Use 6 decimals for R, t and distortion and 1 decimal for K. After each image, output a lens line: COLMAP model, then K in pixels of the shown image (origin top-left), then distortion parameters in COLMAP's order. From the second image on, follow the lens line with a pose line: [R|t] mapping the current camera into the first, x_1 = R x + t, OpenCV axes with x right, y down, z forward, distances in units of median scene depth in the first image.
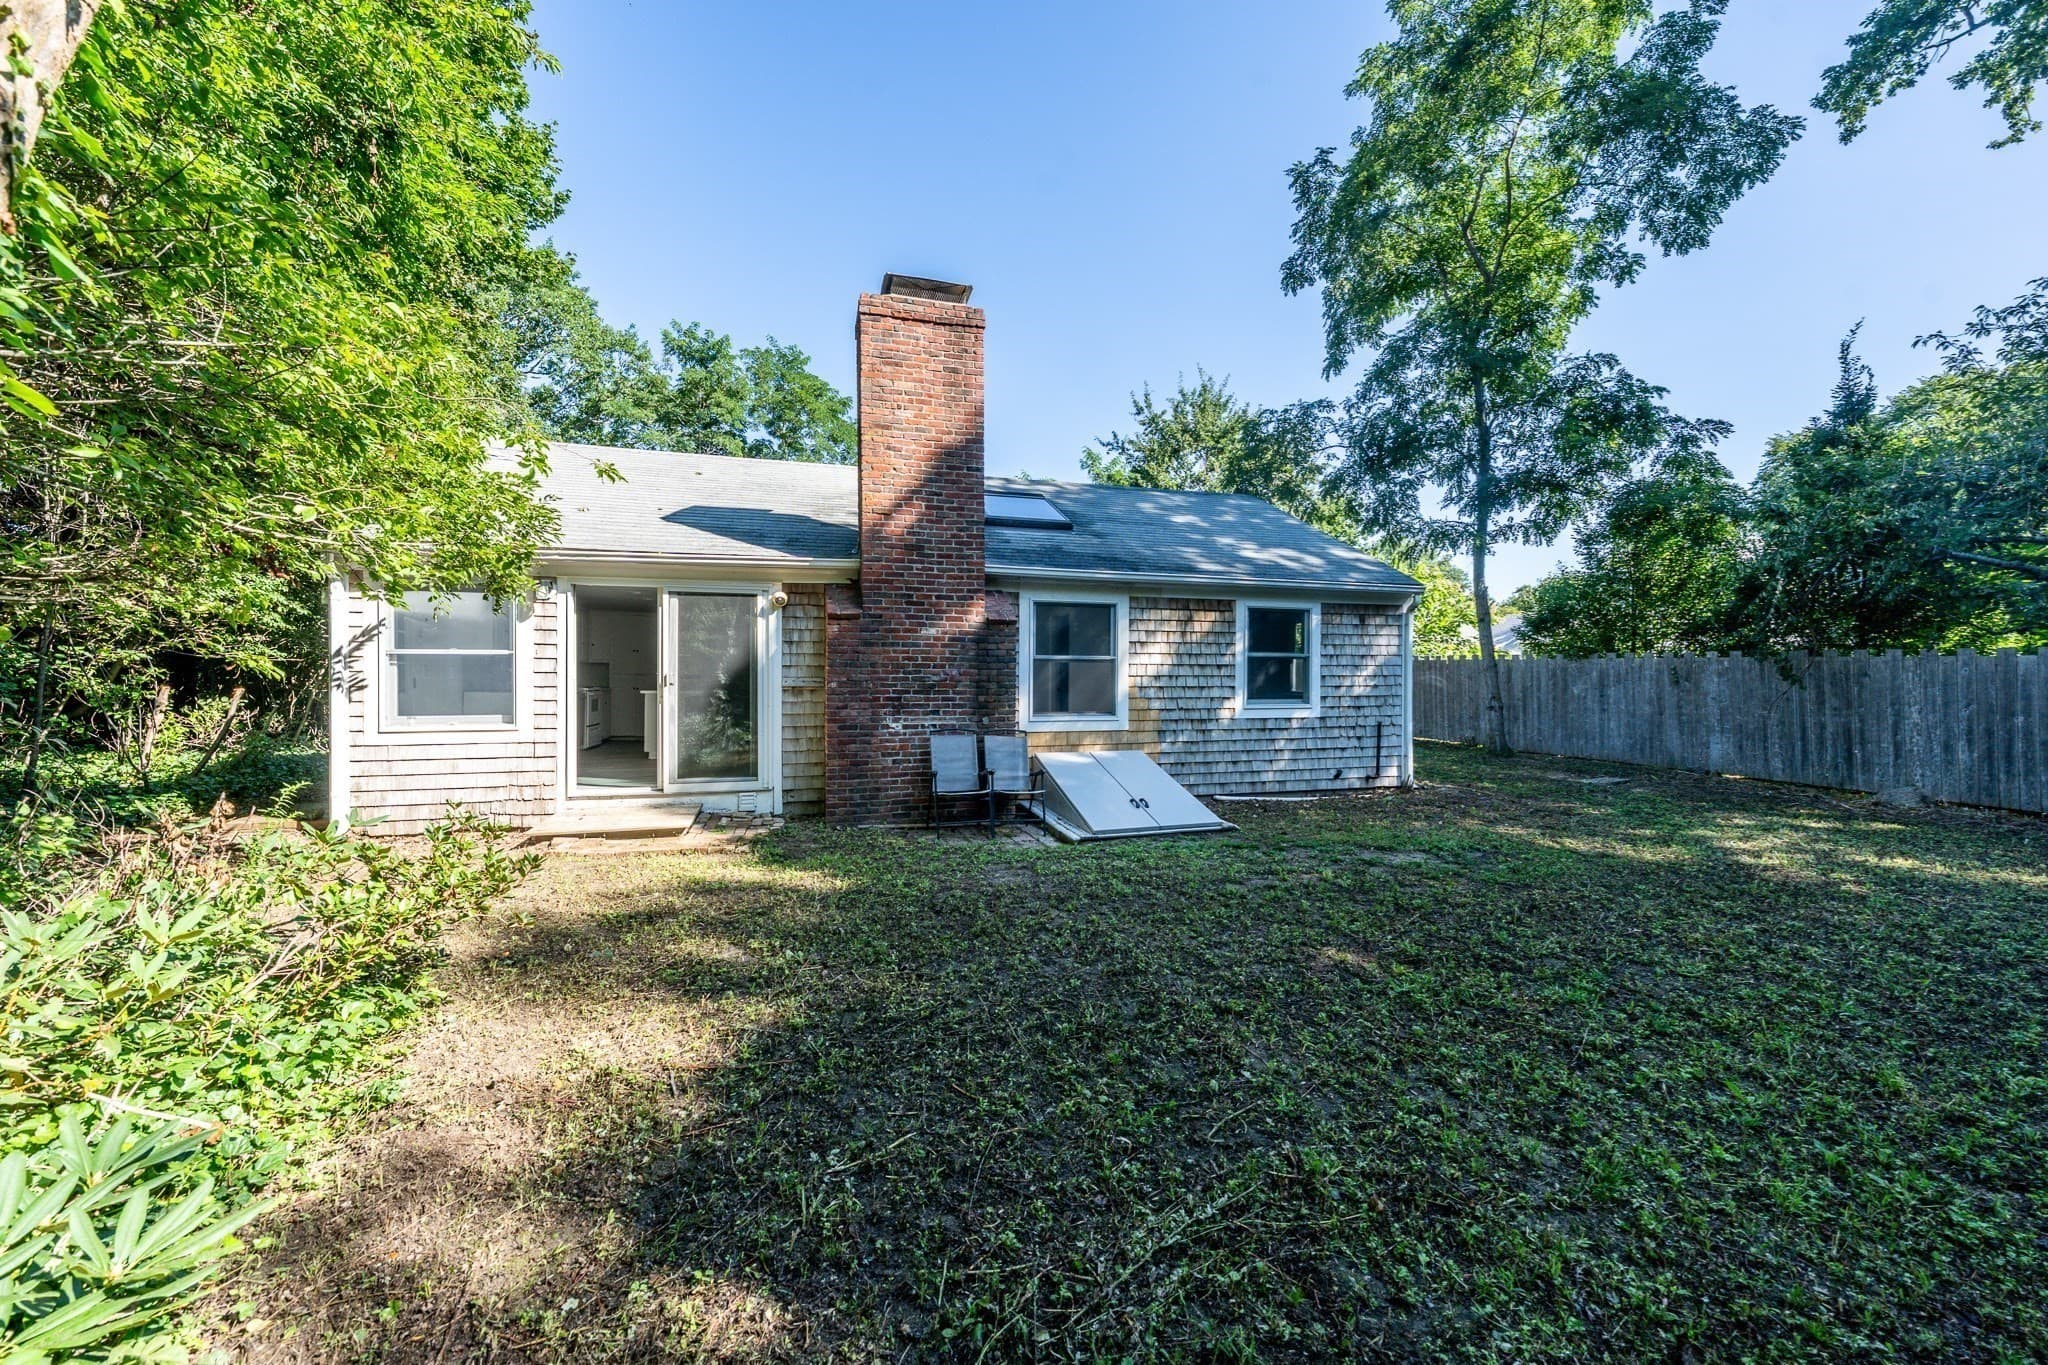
lens RADIAL K [[749.6, 0, 1017.4], [0, 749.6, 685.7], [0, 0, 1]] dist [0.005744, -0.000062]
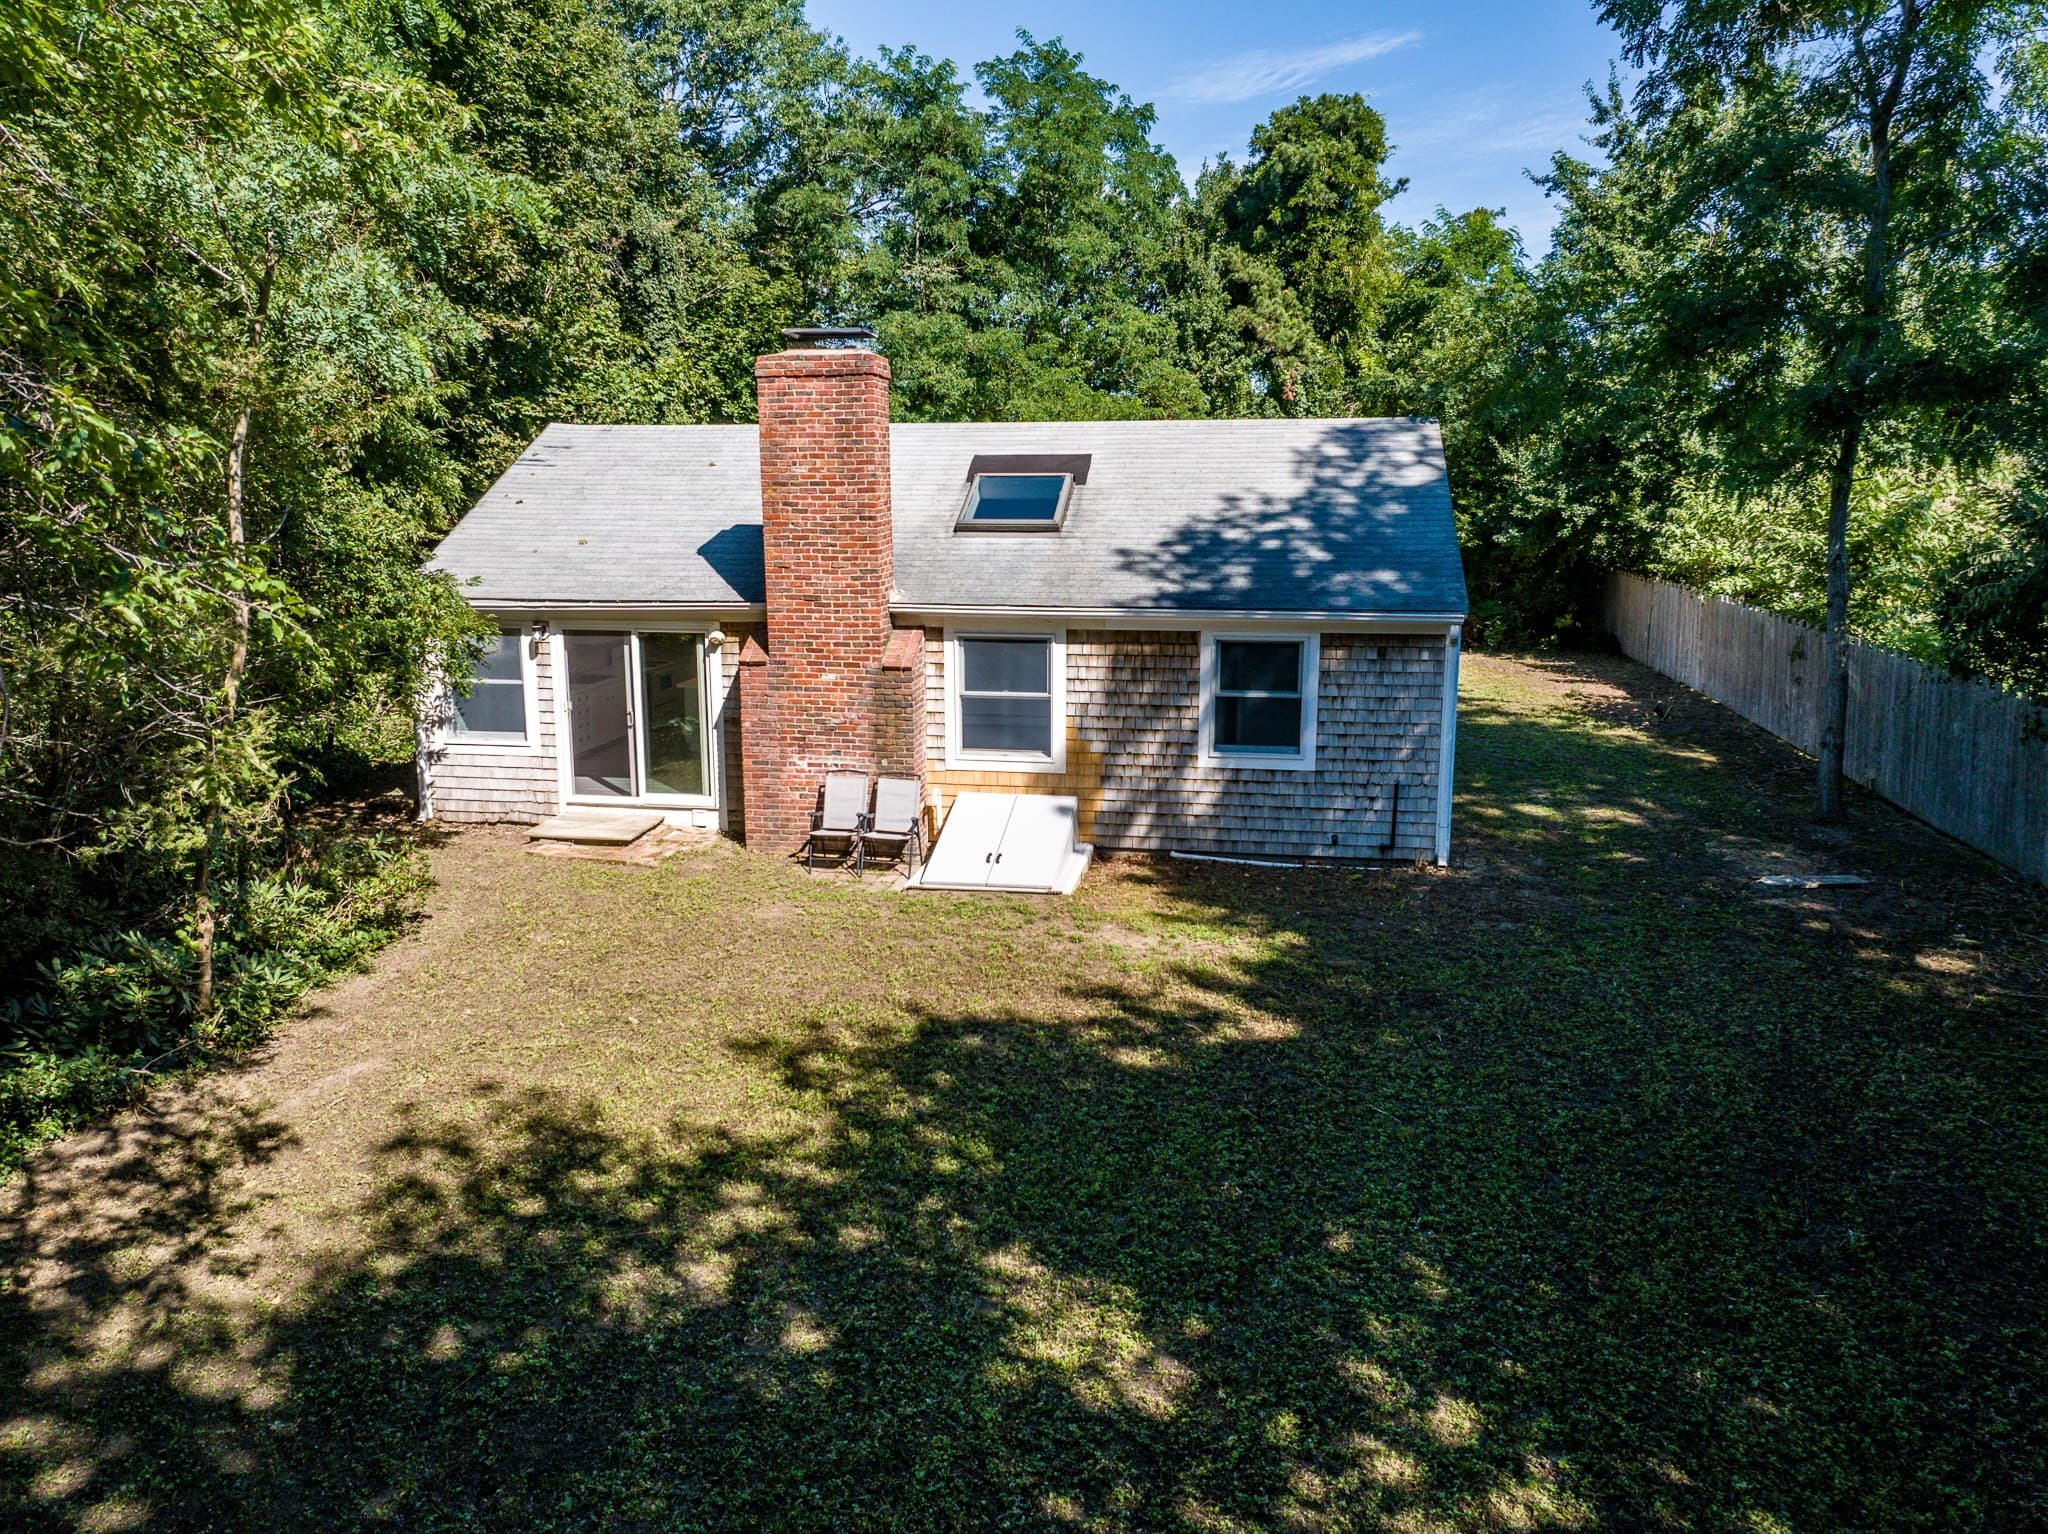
lens RADIAL K [[1428.0, 0, 1030.8], [0, 1428.0, 762.1], [0, 0, 1]] dist [-0.018766, -0.022410]
pose [[0.904228, 0.078979, -0.419682, 0.829207], [-0.004629, 0.984505, 0.175298, -0.257597], [0.427024, -0.156567, 0.890583, -0.569717]]
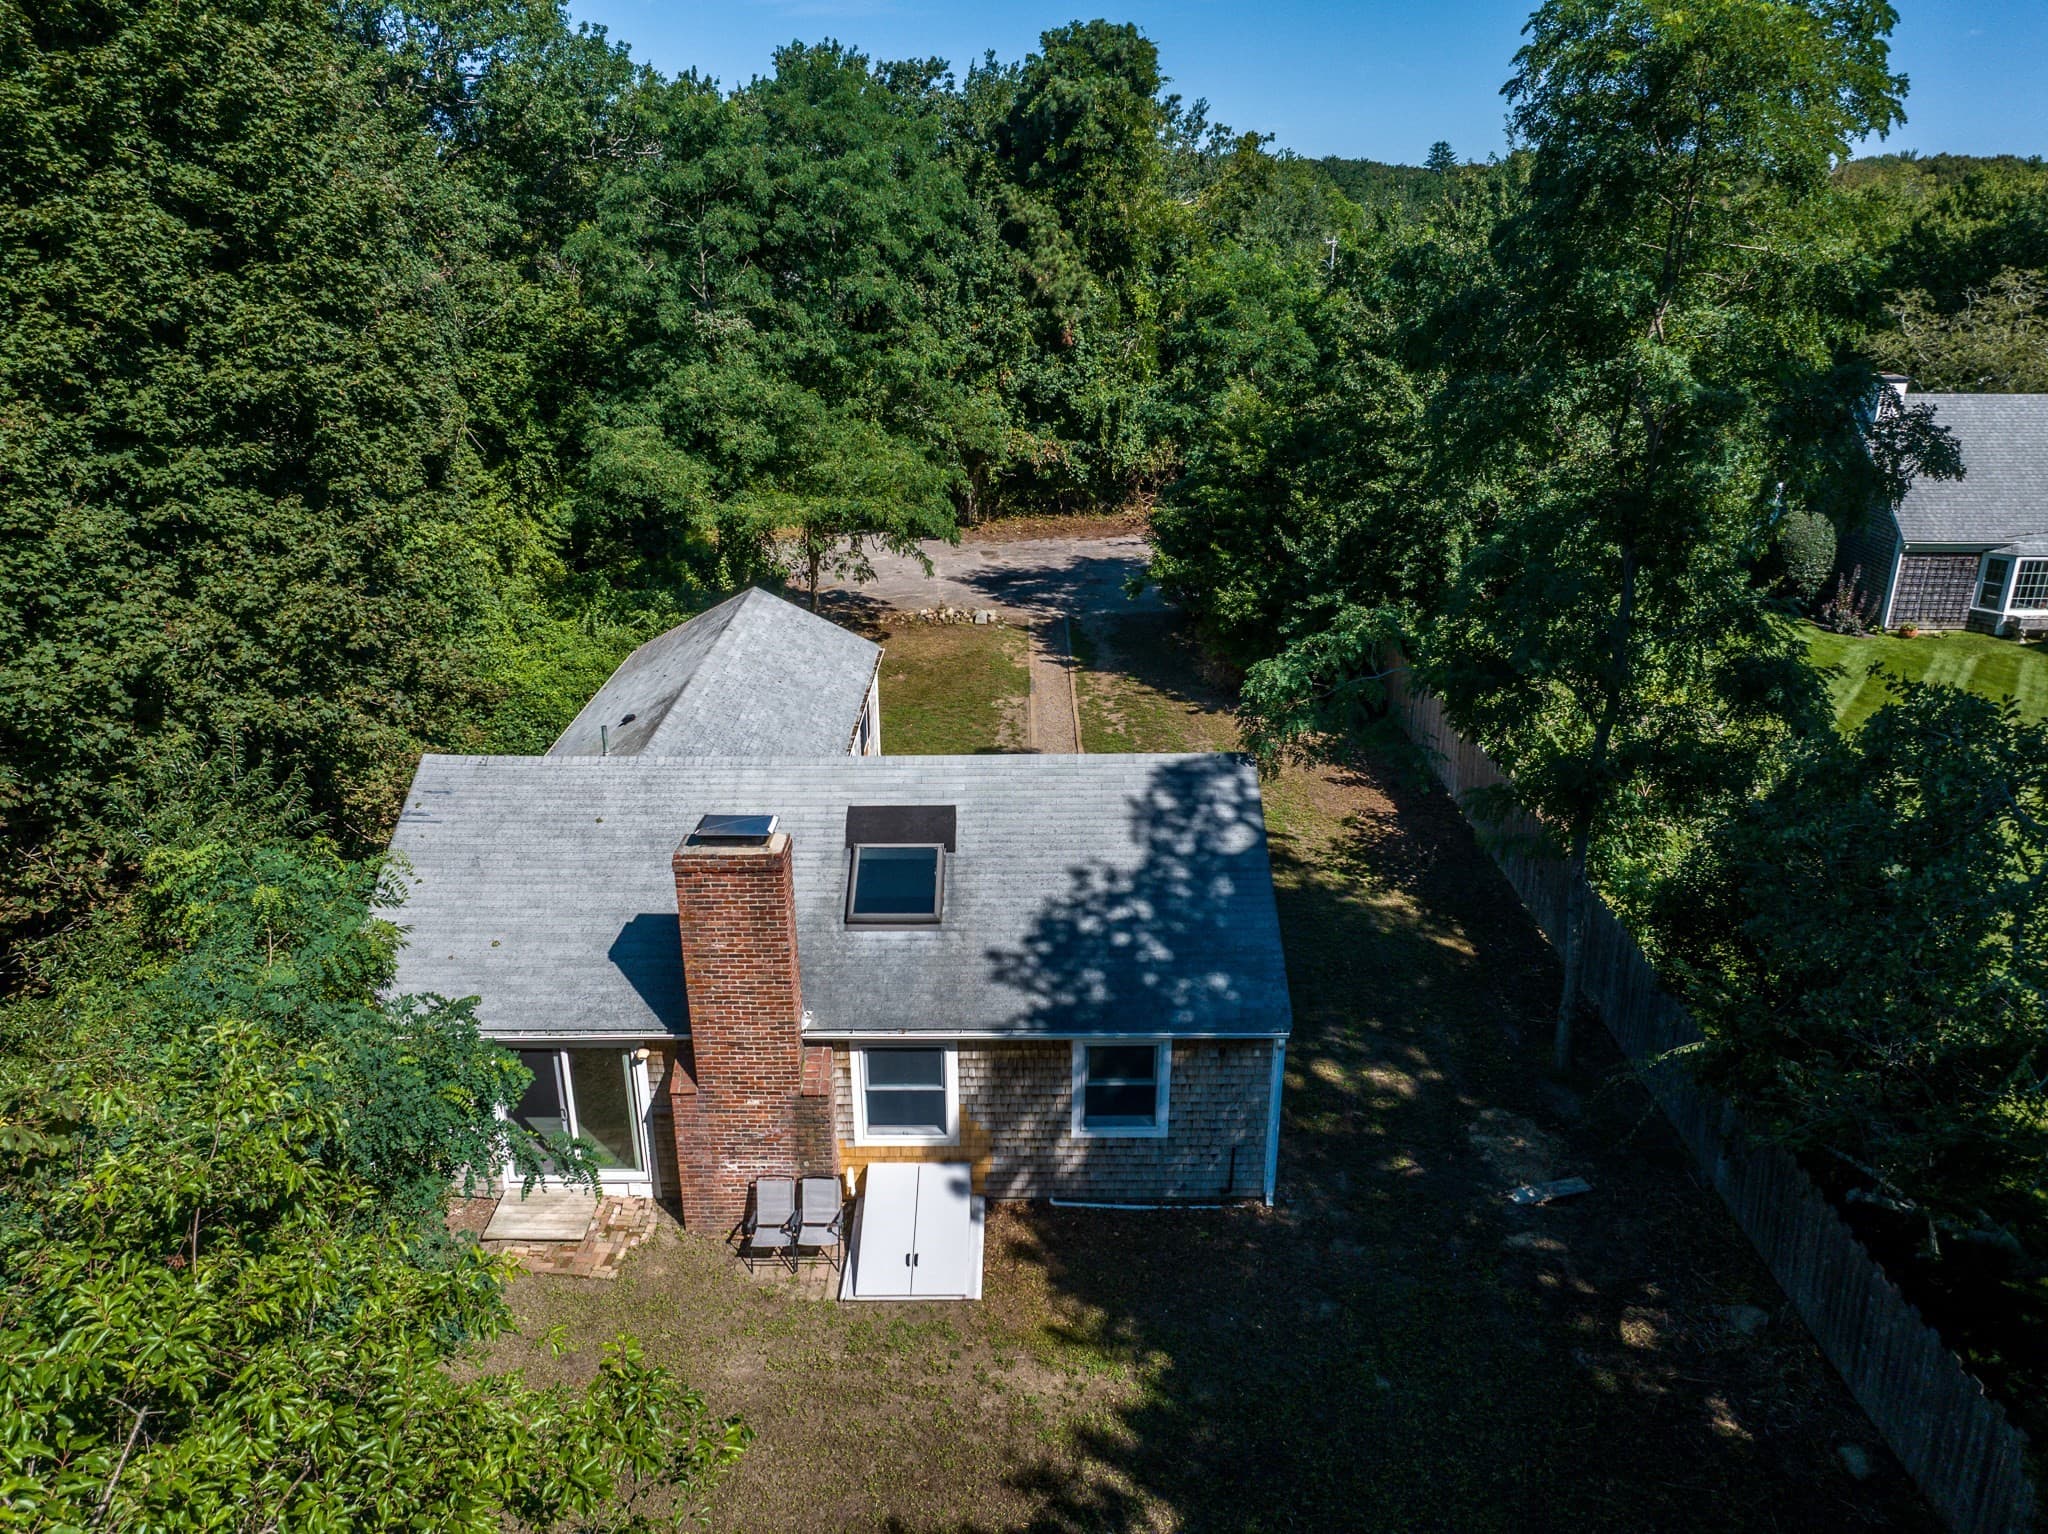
lens RADIAL K [[1428.0, 0, 1028.9], [0, 1428.0, 771.5], [0, 0, 1]] dist [-0.018766, -0.022410]
pose [[0.963285, 0.095729, -0.250835, 0.699919], [-0.002983, 0.938032, 0.346535, -1.149139], [0.268465, -0.333064, 0.903878, -0.651813]]
